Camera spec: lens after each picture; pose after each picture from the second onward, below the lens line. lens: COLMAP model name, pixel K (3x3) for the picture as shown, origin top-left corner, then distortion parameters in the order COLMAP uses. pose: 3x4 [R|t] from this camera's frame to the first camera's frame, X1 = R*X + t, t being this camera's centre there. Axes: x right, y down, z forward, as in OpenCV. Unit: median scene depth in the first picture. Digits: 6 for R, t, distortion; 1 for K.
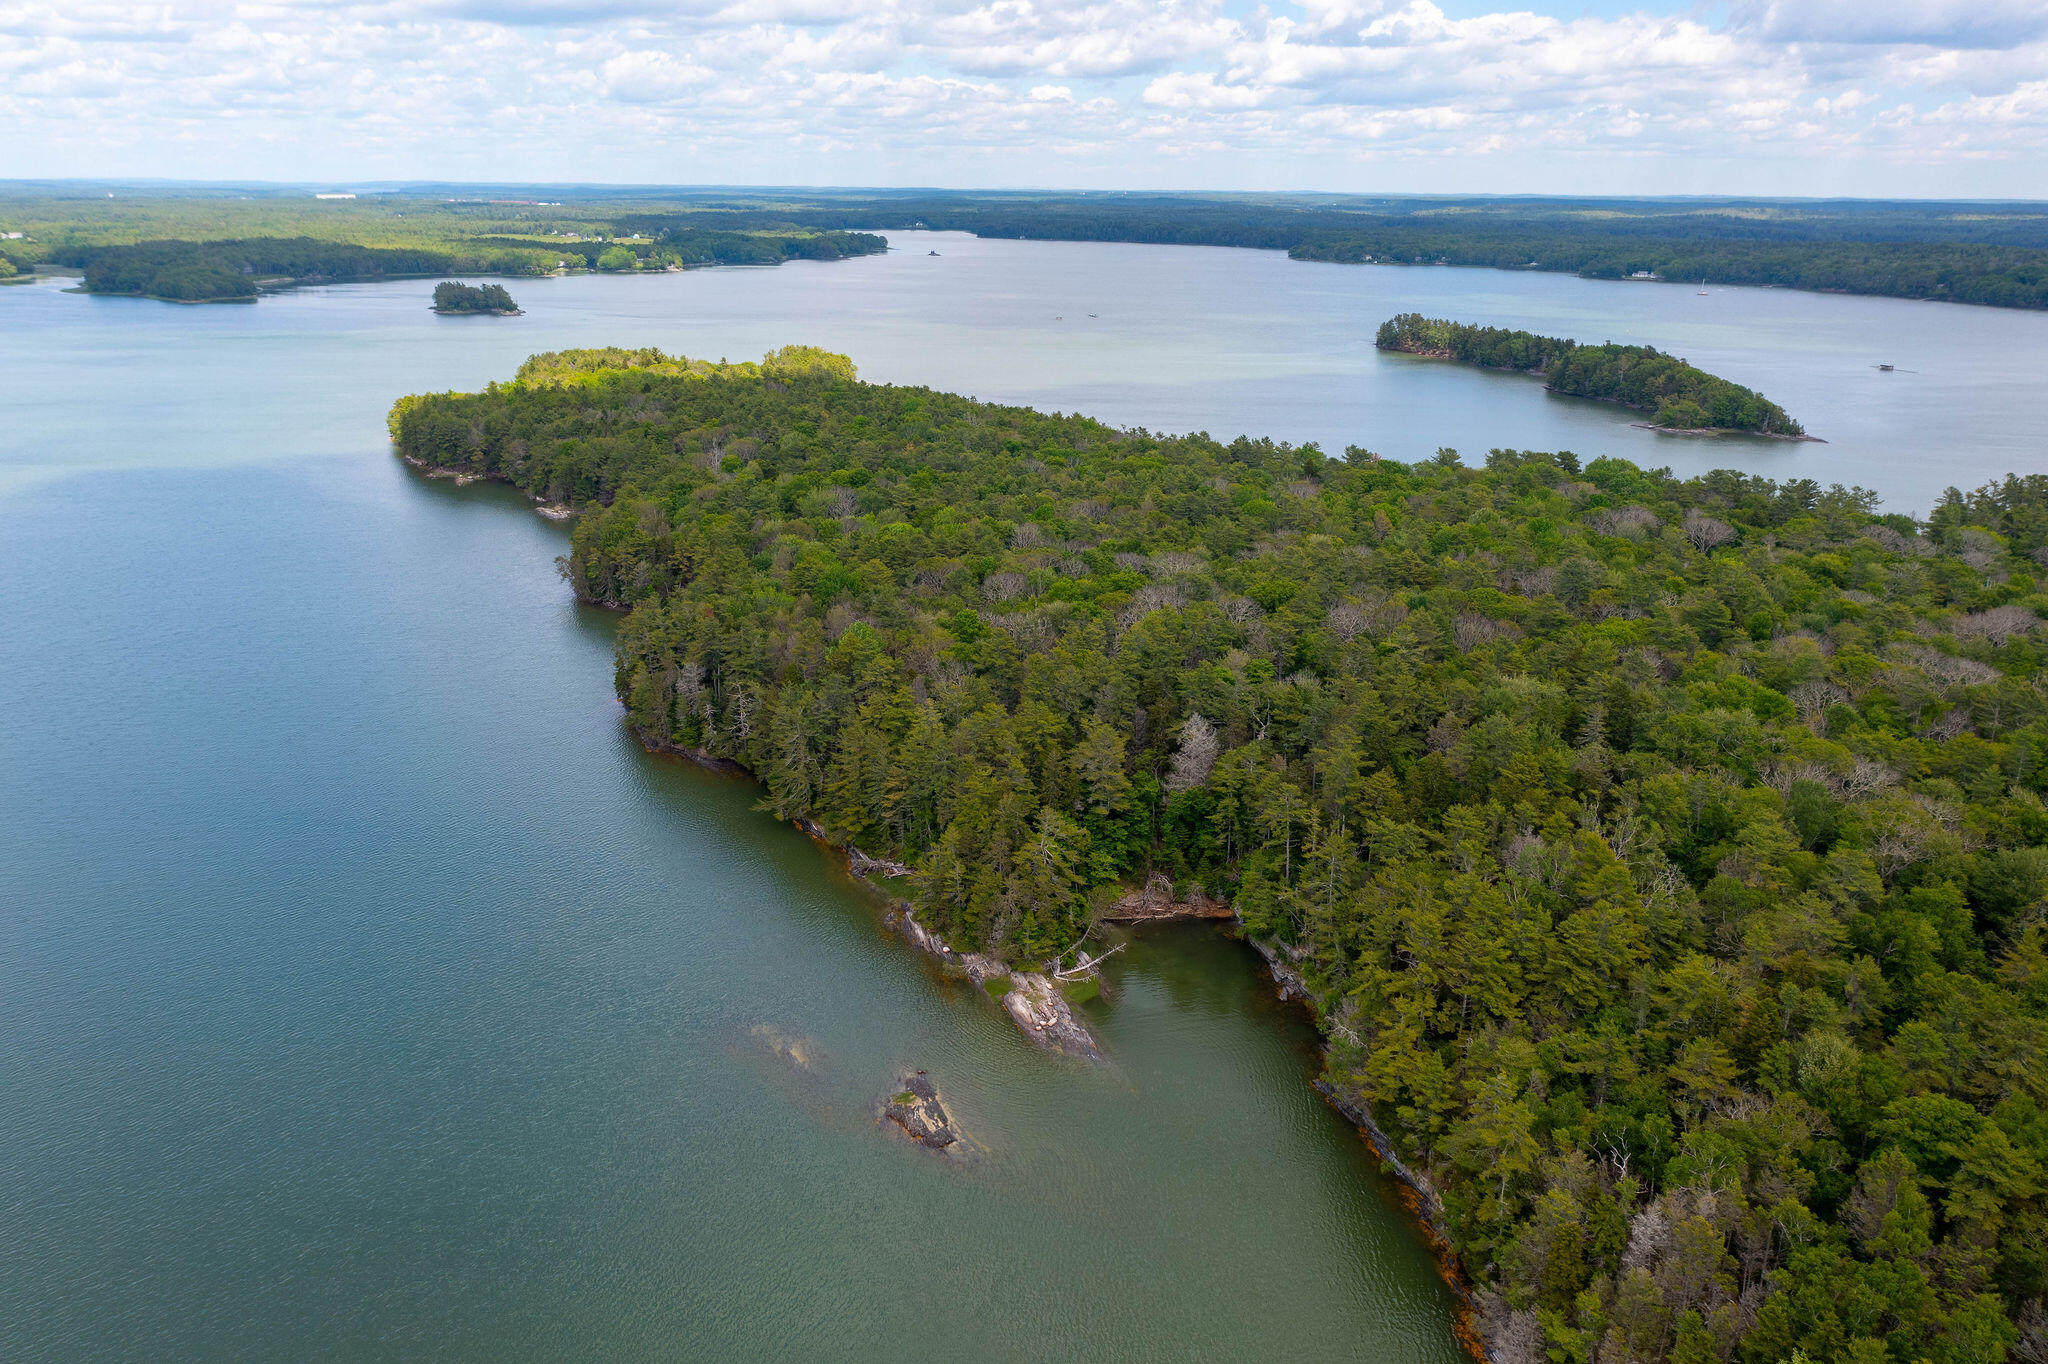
lens RADIAL K [[1626.8, 0, 1021.7], [0, 1626.8, 691.4], [0, 0, 1]] dist [-0.007474, 0.006582]
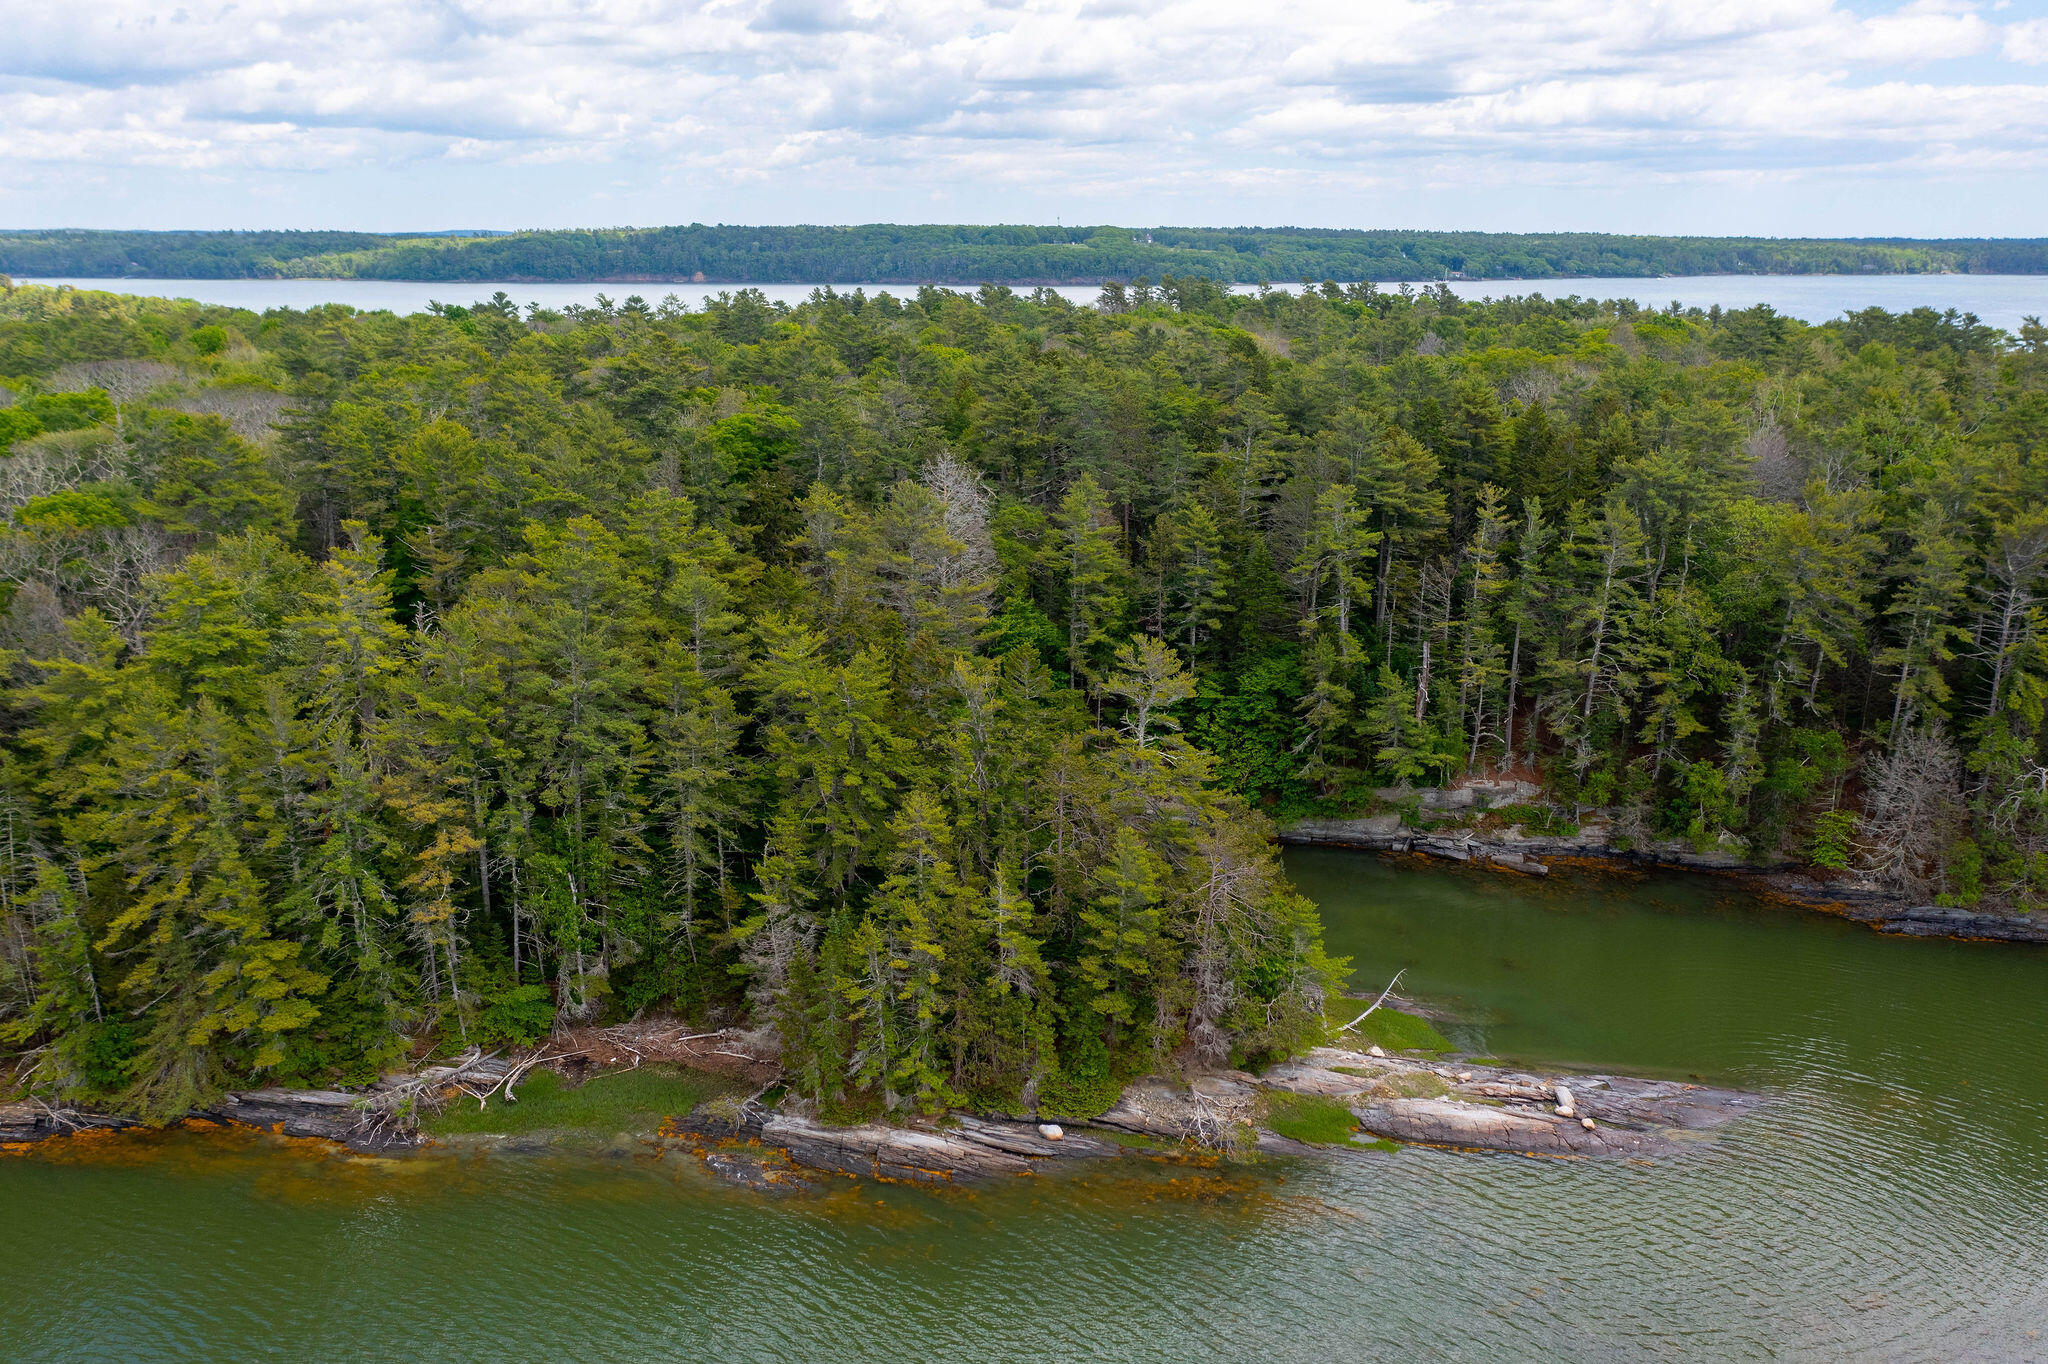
lens RADIAL K [[1626.8, 0, 1026.4], [0, 1626.8, 686.7], [0, 0, 1]] dist [-0.007474, 0.006582]
pose [[0.475214, -0.239637, 0.846608, -0.255099], [0.262257, 0.957039, 0.123686, 0.023278], [-0.839877, 0.163252, 0.517645, 0.669942]]
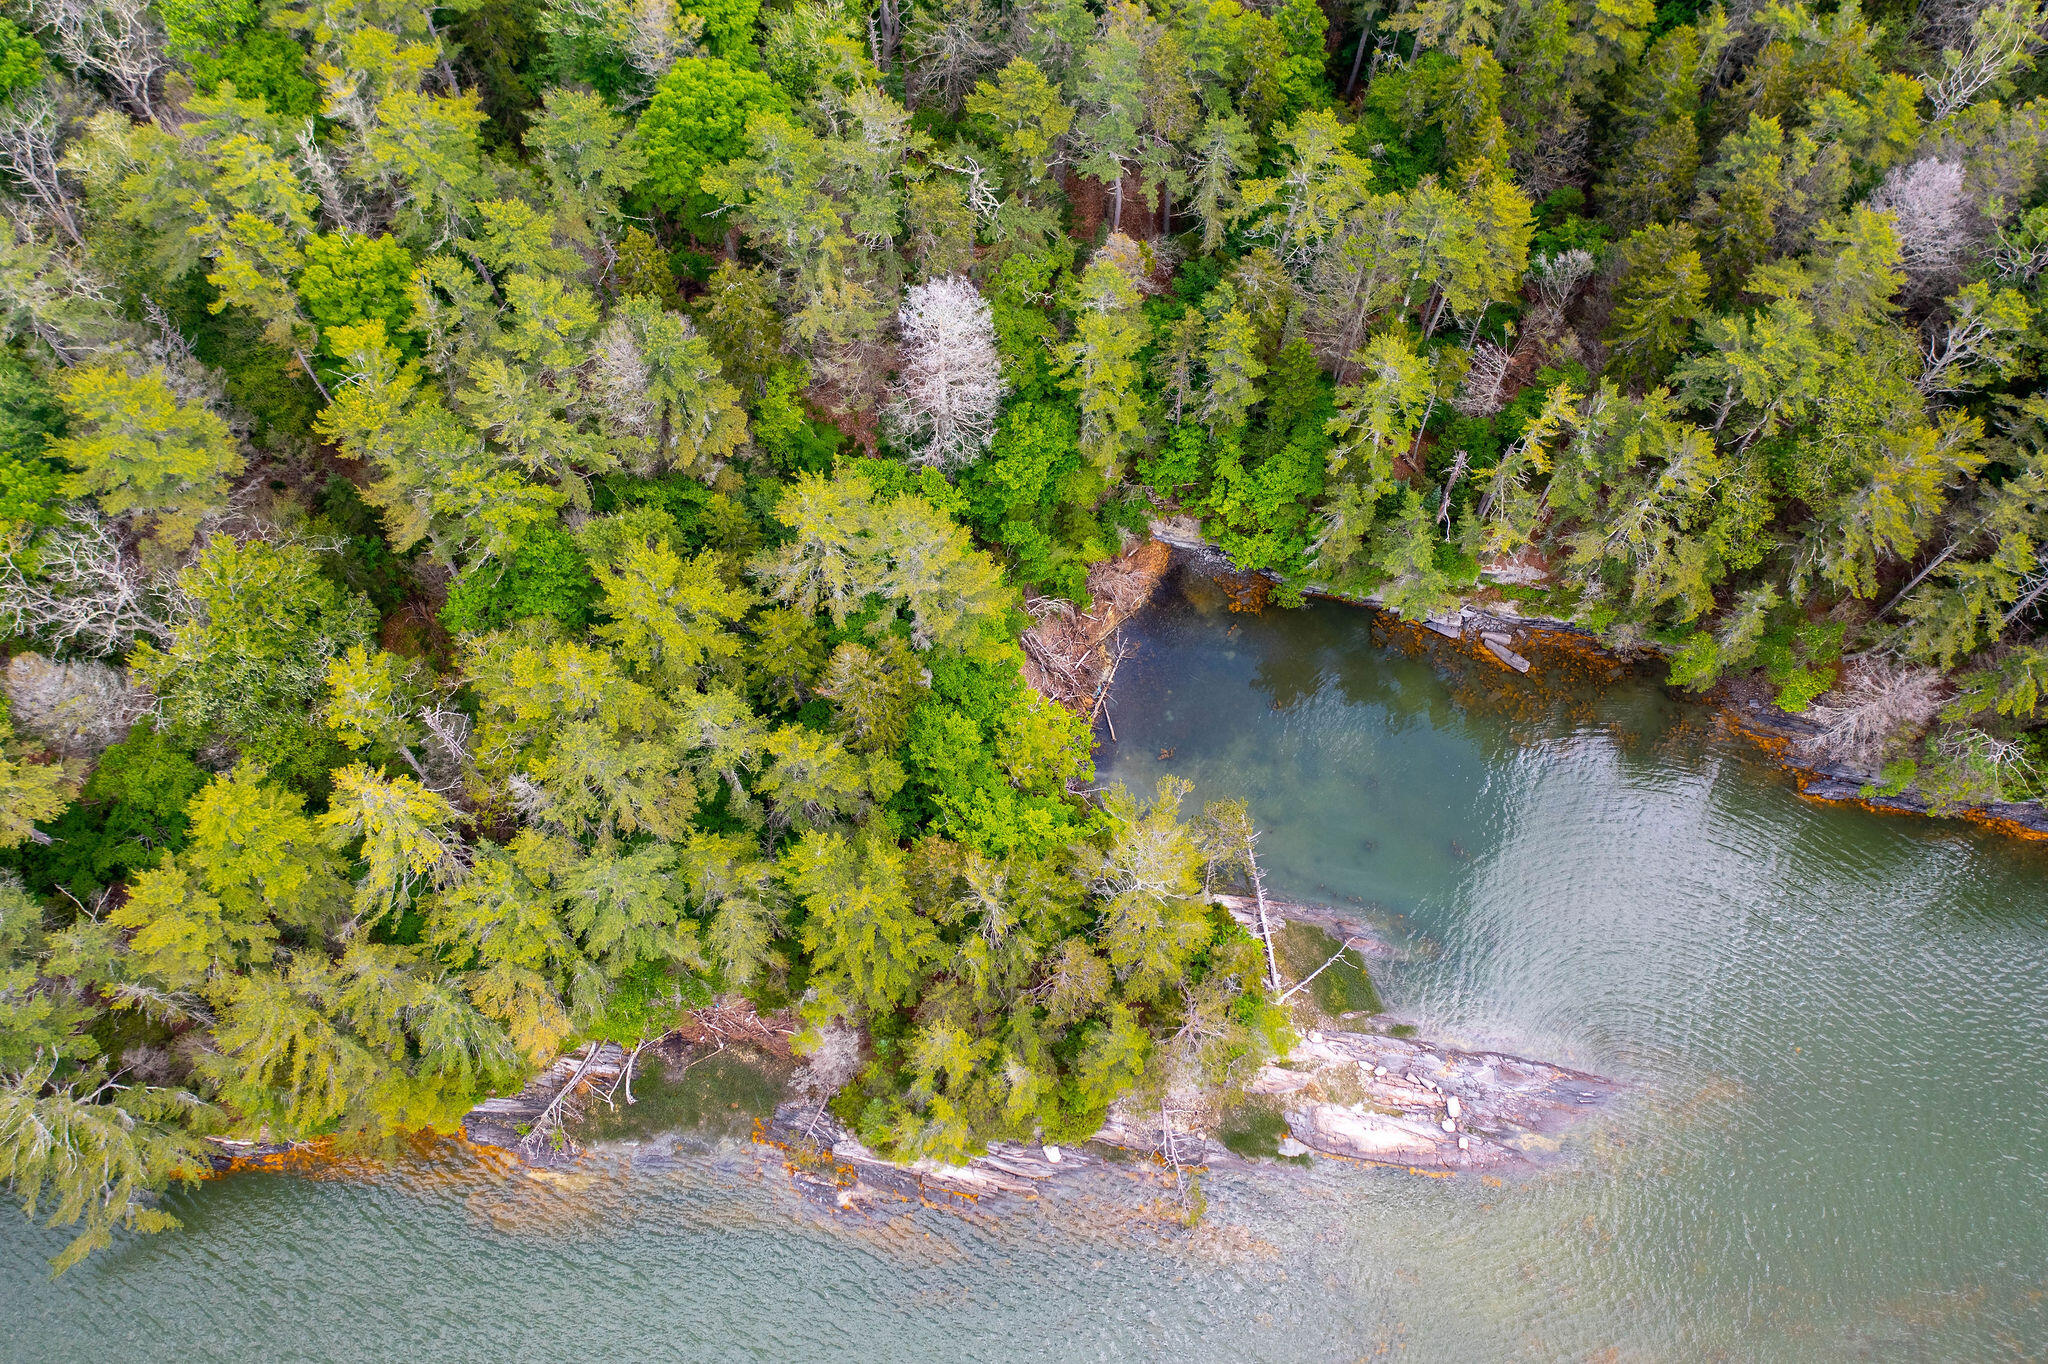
lens RADIAL K [[1626.8, 0, 1019.9], [0, 1626.8, 669.7], [0, 0, 1]] dist [-0.007474, 0.006582]
pose [[0.480229, -0.799136, 0.361610, -0.086605], [0.266718, 0.525777, 0.807725, -0.220724], [-0.835609, -0.291445, 0.465637, 0.689851]]
